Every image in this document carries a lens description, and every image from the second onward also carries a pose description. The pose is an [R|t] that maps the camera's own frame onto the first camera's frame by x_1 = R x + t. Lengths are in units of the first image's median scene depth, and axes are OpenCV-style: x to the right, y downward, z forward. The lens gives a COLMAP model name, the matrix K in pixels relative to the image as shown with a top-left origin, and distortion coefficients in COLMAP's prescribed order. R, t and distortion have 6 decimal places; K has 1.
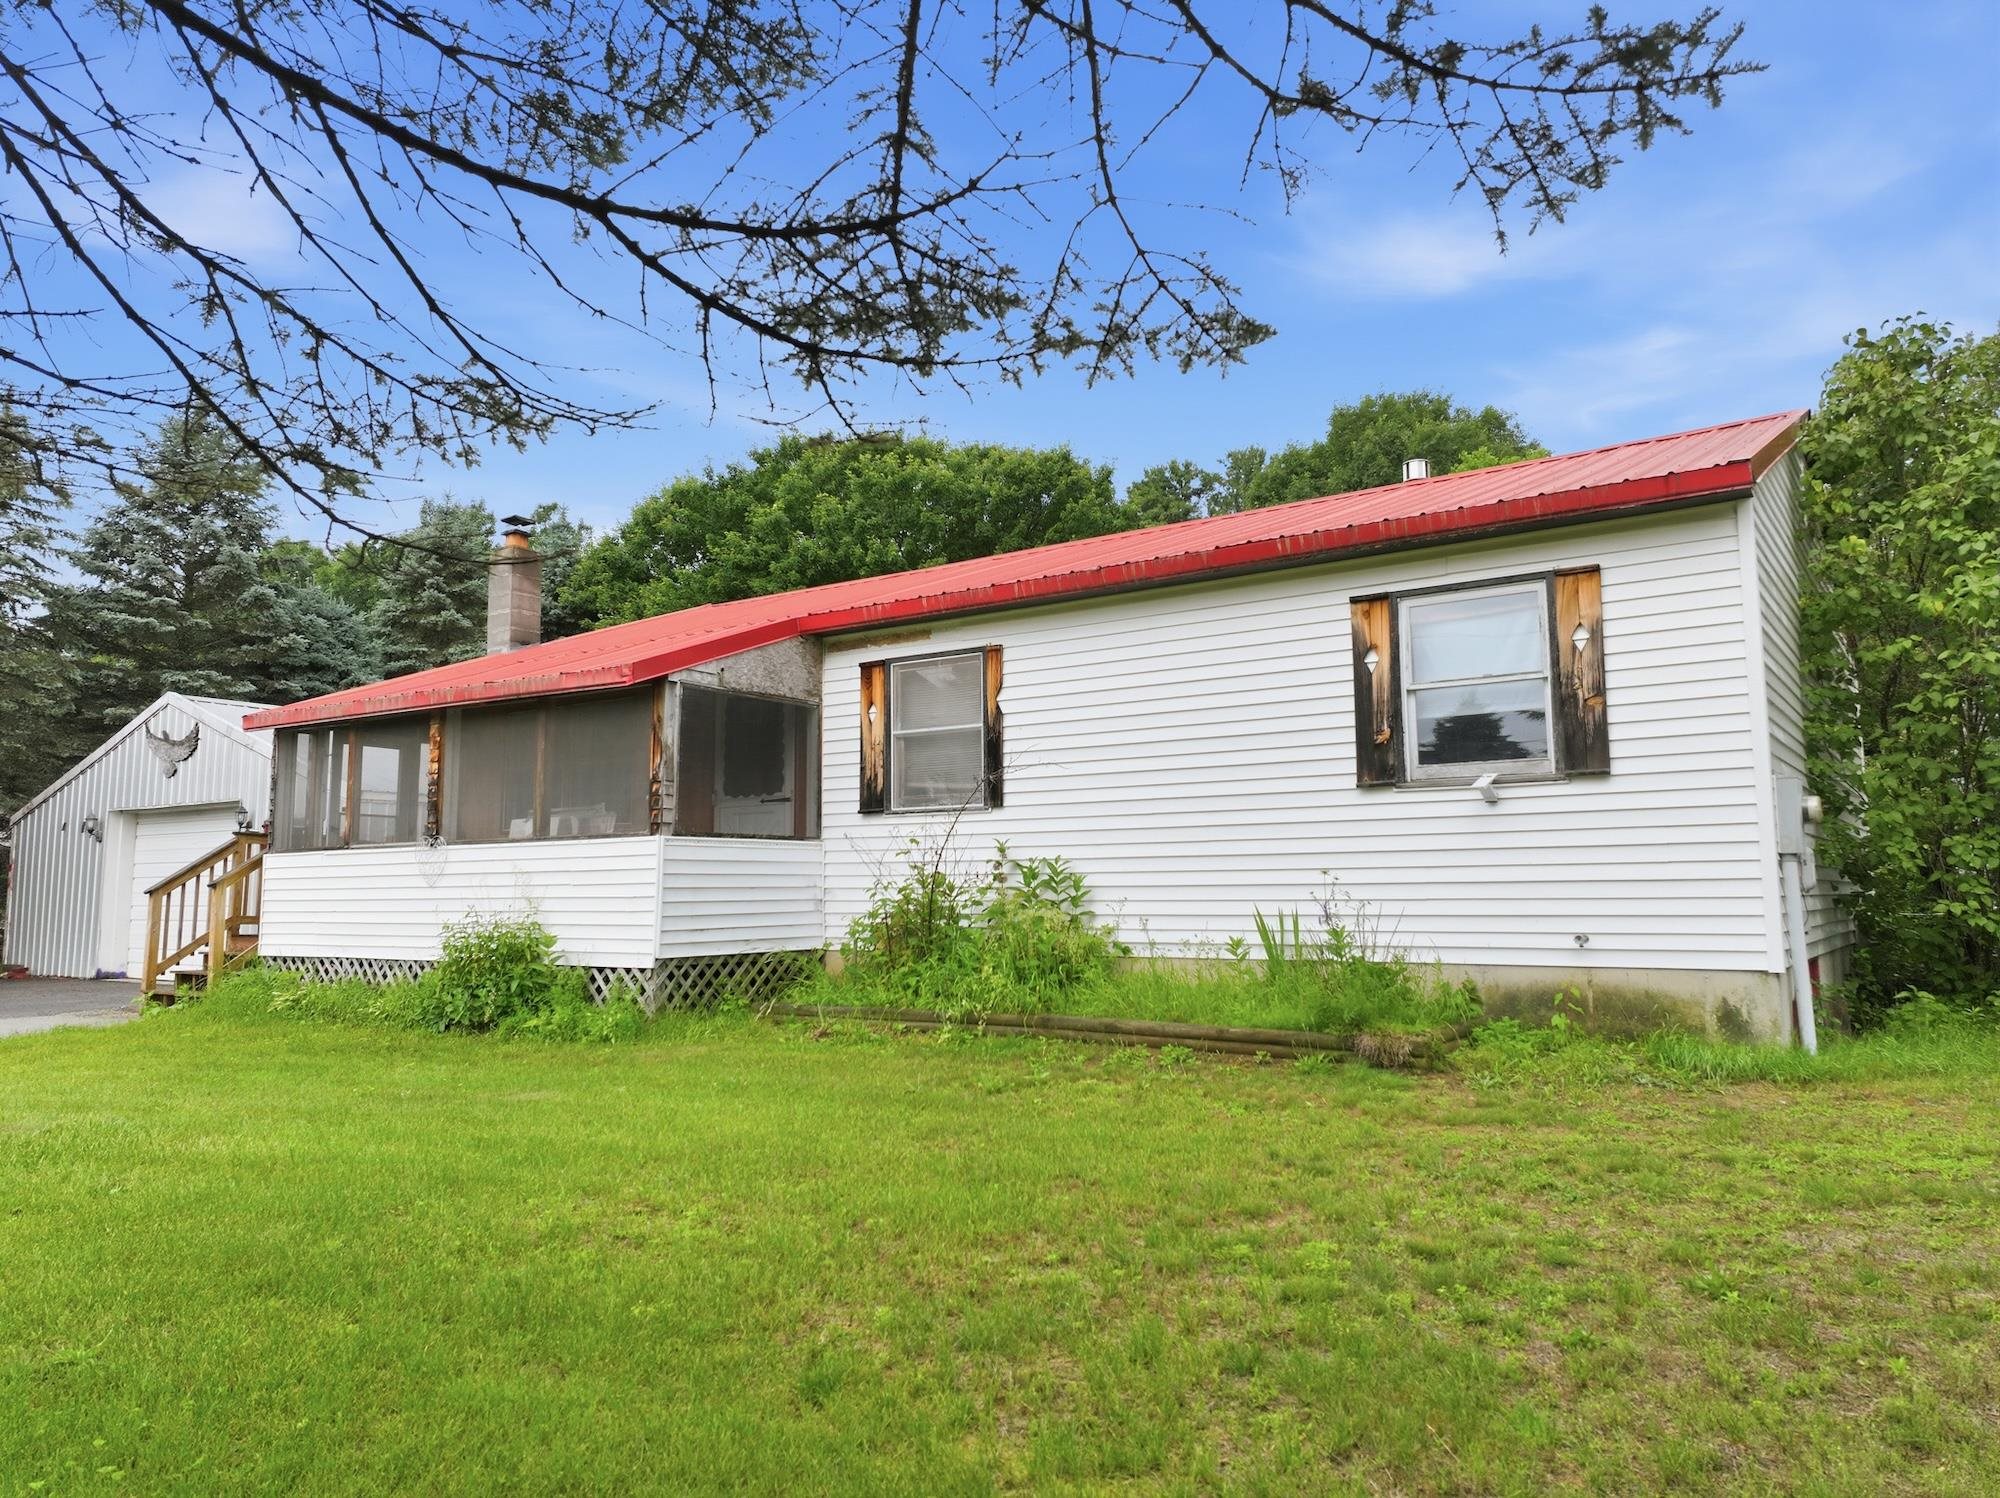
lens RADIAL K [[1388.2, 0, 997.3], [0, 1388.2, 740.5], [0, 0, 1]] dist [0.052312, -0.000838]
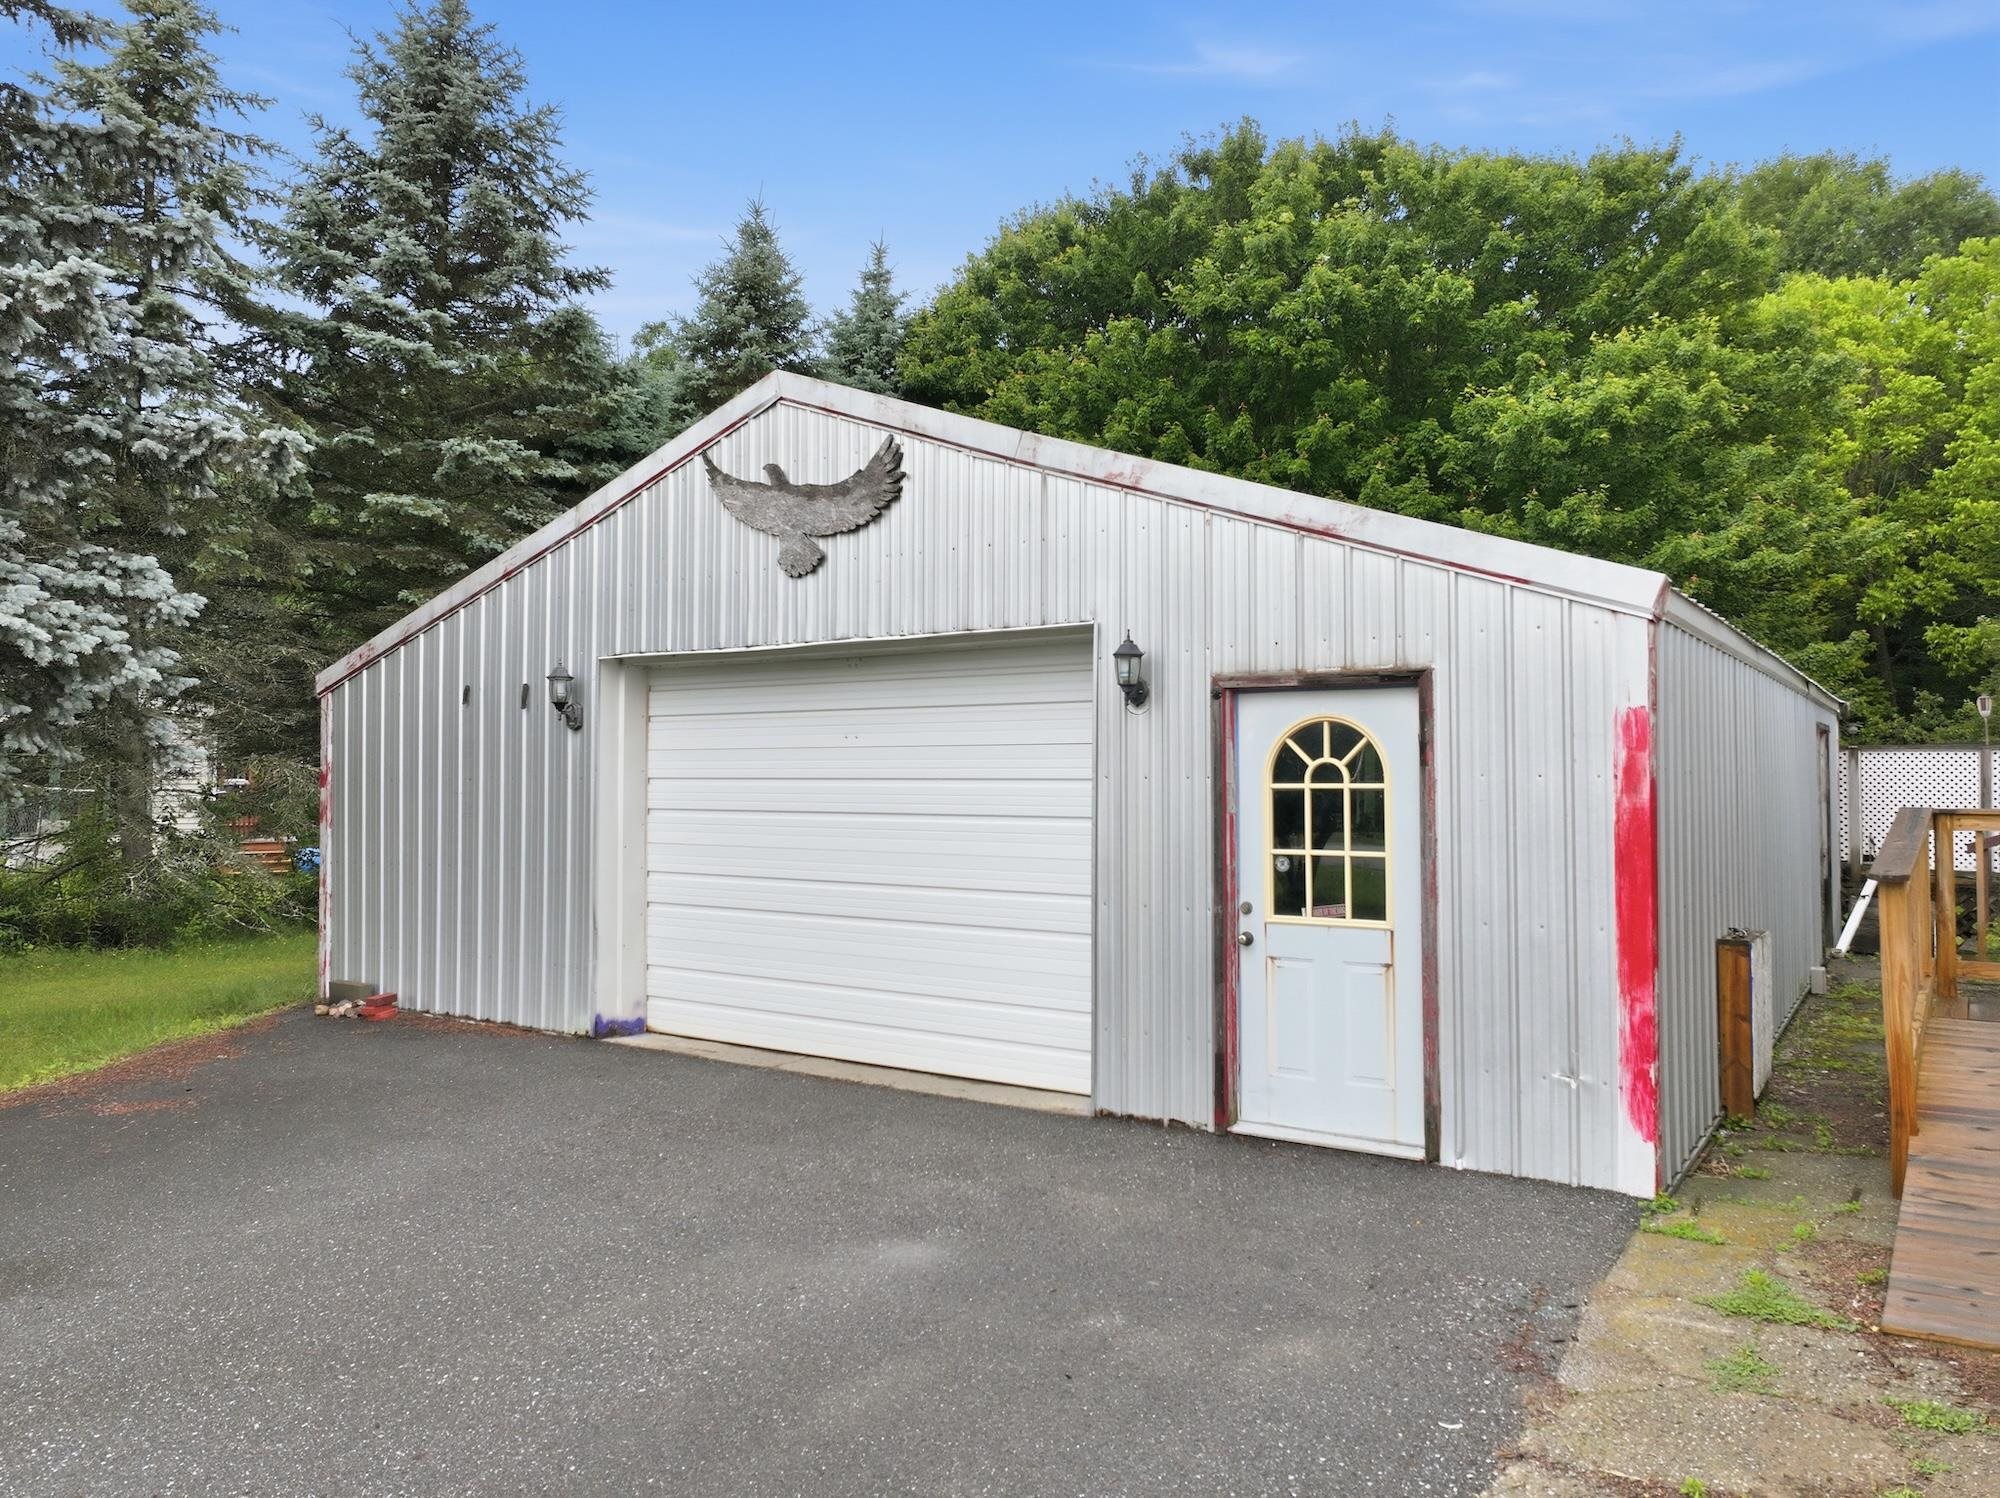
lens RADIAL K [[1388.2, 0, 997.3], [0, 1388.2, 740.5], [0, 0, 1]] dist [0.052312, -0.000838]
pose [[0.999898, 0.004639, 0.013497, -0.526379], [-0.005729, 0.996625, 0.081889, 0.039687], [-0.013071, -0.081958, 0.996550, 0.583329]]
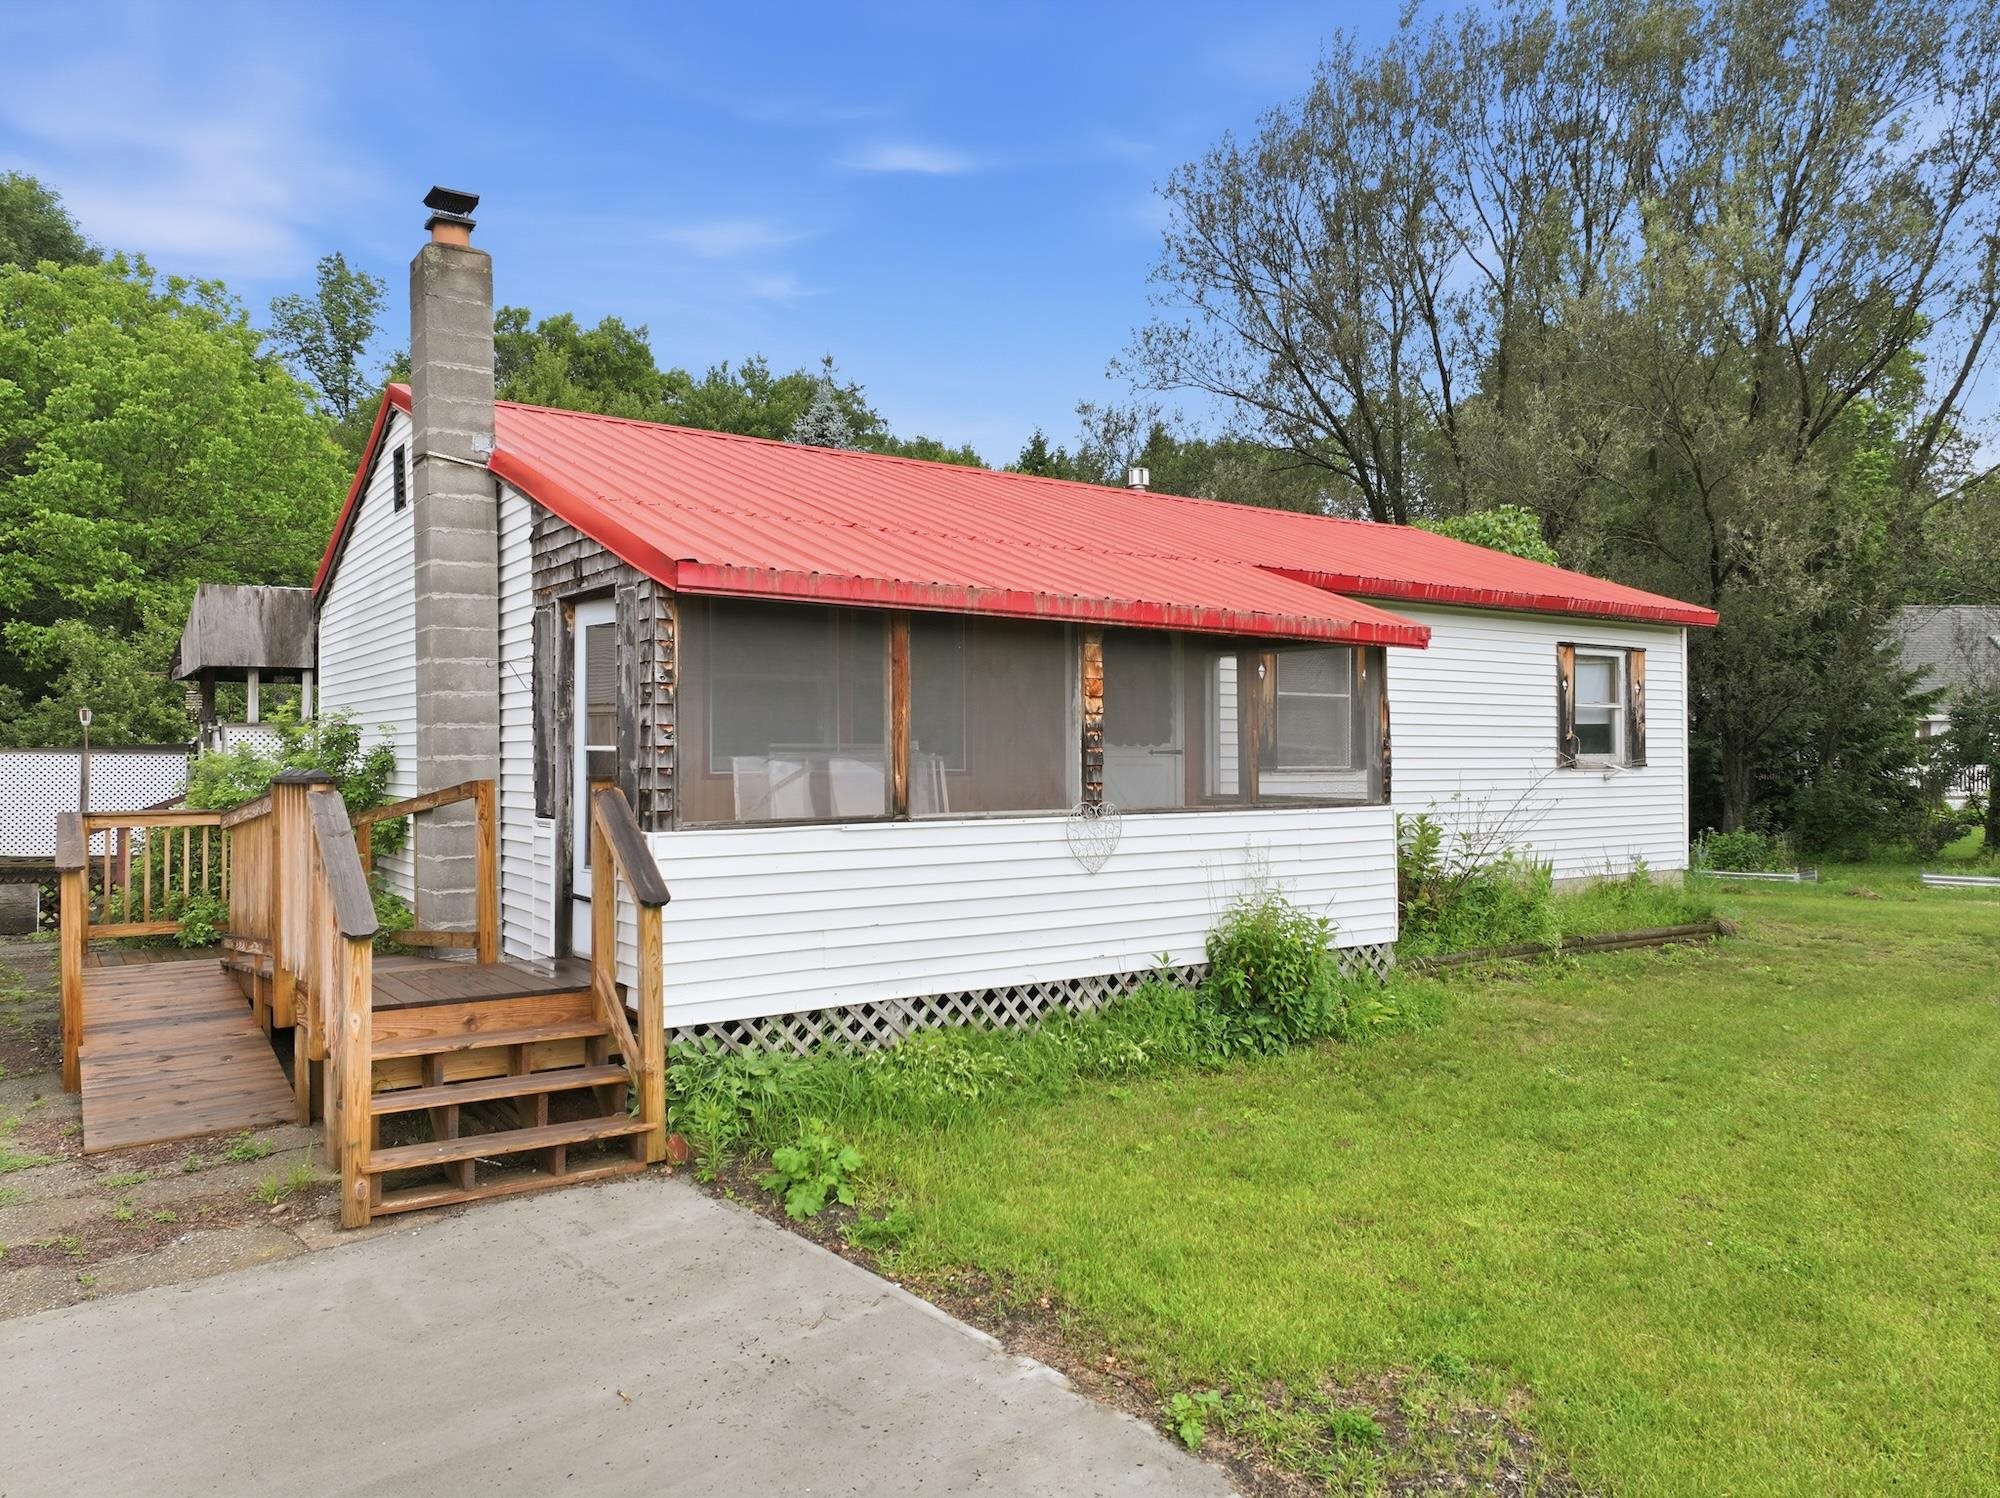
lens RADIAL K [[1388.2, 0, 997.3], [0, 1388.2, 740.5], [0, 0, 1]] dist [0.052312, -0.000838]
pose [[0.348104, 0.018447, 0.937275, -0.639224], [-0.103691, 0.994429, 0.018939, 0.017893], [-0.931704, -0.103780, 0.348077, 0.473662]]
